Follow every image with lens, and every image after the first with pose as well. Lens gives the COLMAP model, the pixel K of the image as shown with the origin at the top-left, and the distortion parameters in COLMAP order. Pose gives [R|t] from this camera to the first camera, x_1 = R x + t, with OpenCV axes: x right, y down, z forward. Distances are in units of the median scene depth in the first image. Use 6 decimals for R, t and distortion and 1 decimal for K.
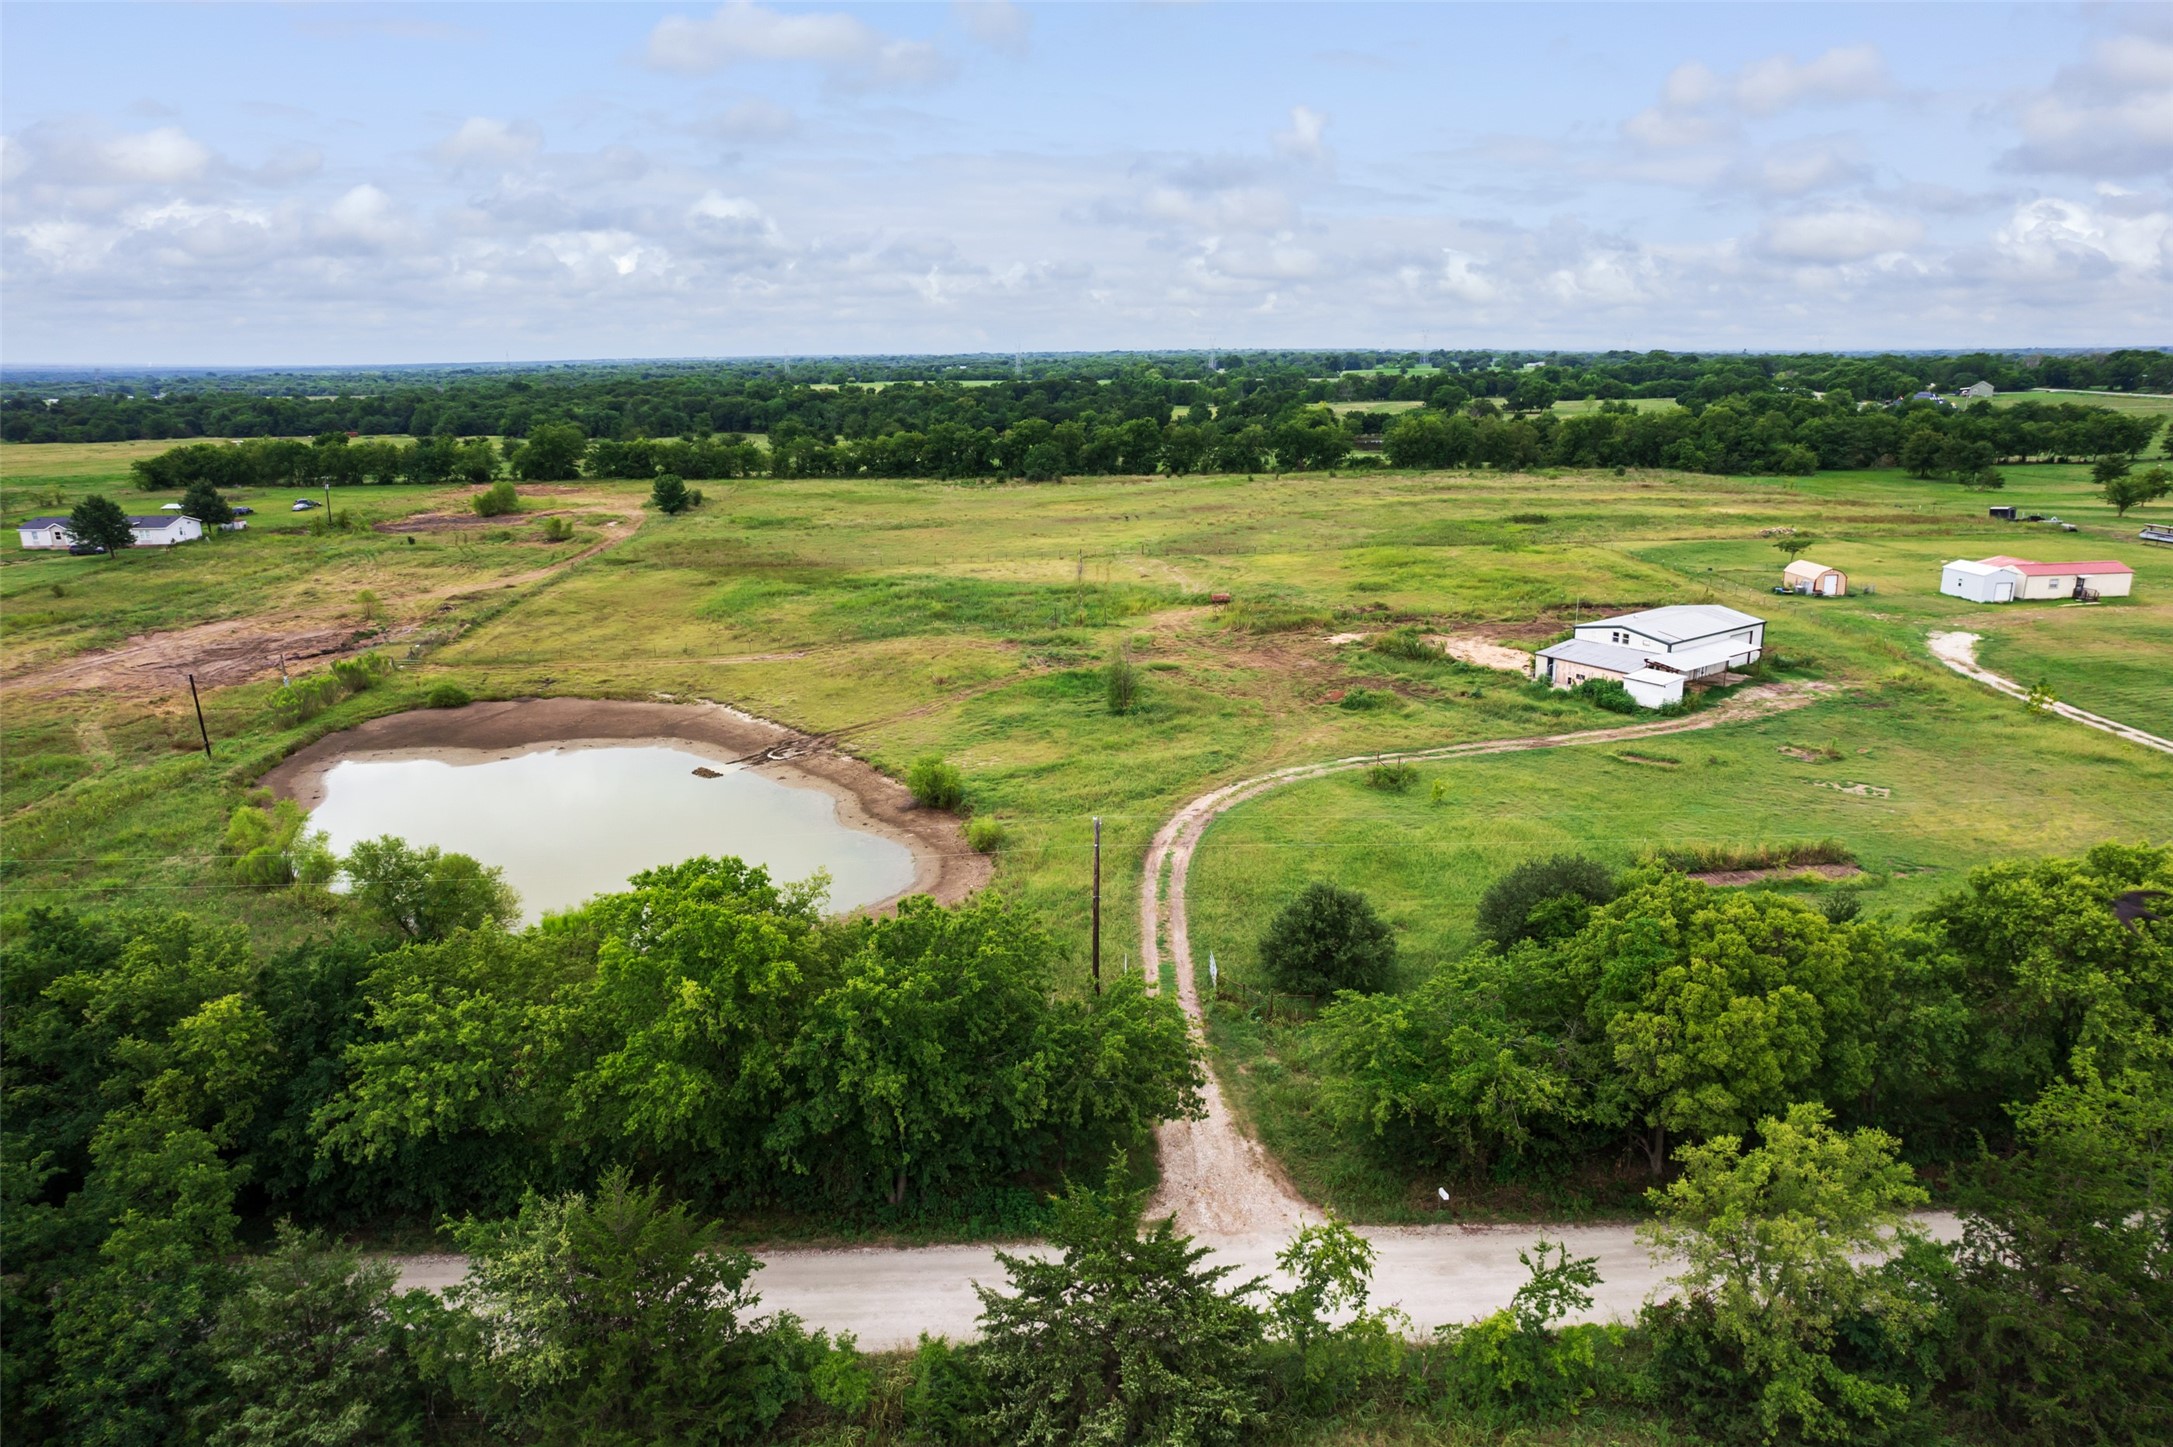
lens RADIAL K [[1388.0, 0, 1094.7], [0, 1388.0, 759.9], [0, 0, 1]] dist [-0.071753, 0.059592]
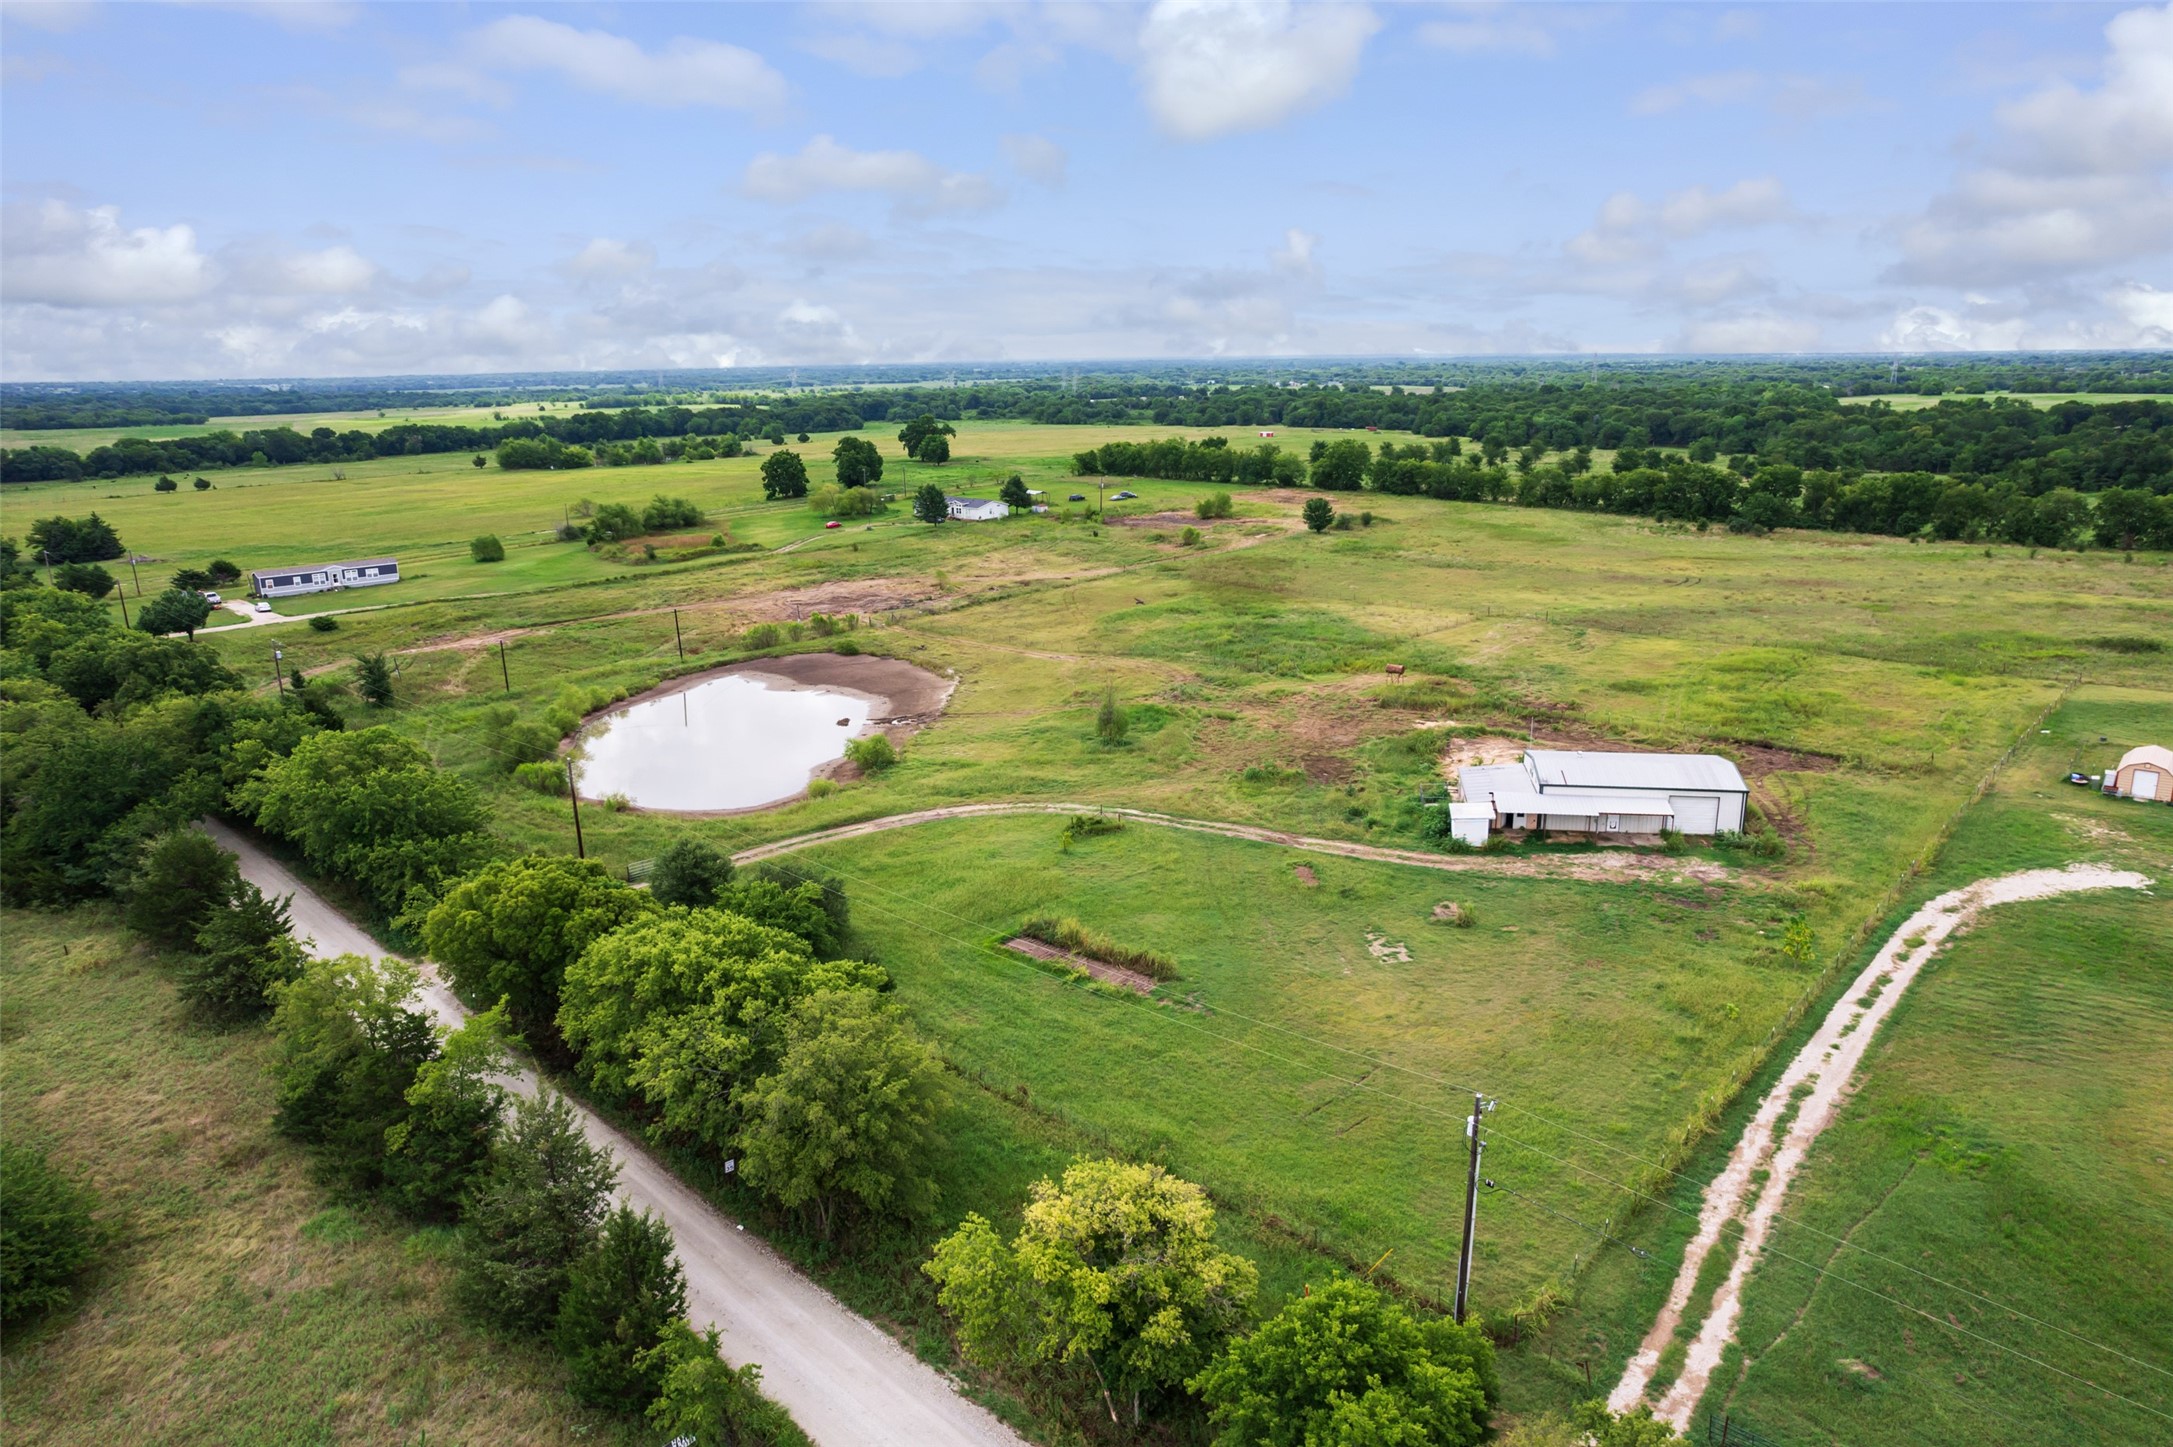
lens RADIAL K [[1388.0, 0, 1094.7], [0, 1388.0, 759.9], [0, 0, 1]] dist [-0.071753, 0.059592]
pose [[0.692282, 0.202910, -0.692513, 0.798534], [-0.197965, 0.976238, 0.088144, -0.115069], [0.693942, 0.076073, 0.716001, 0.120660]]
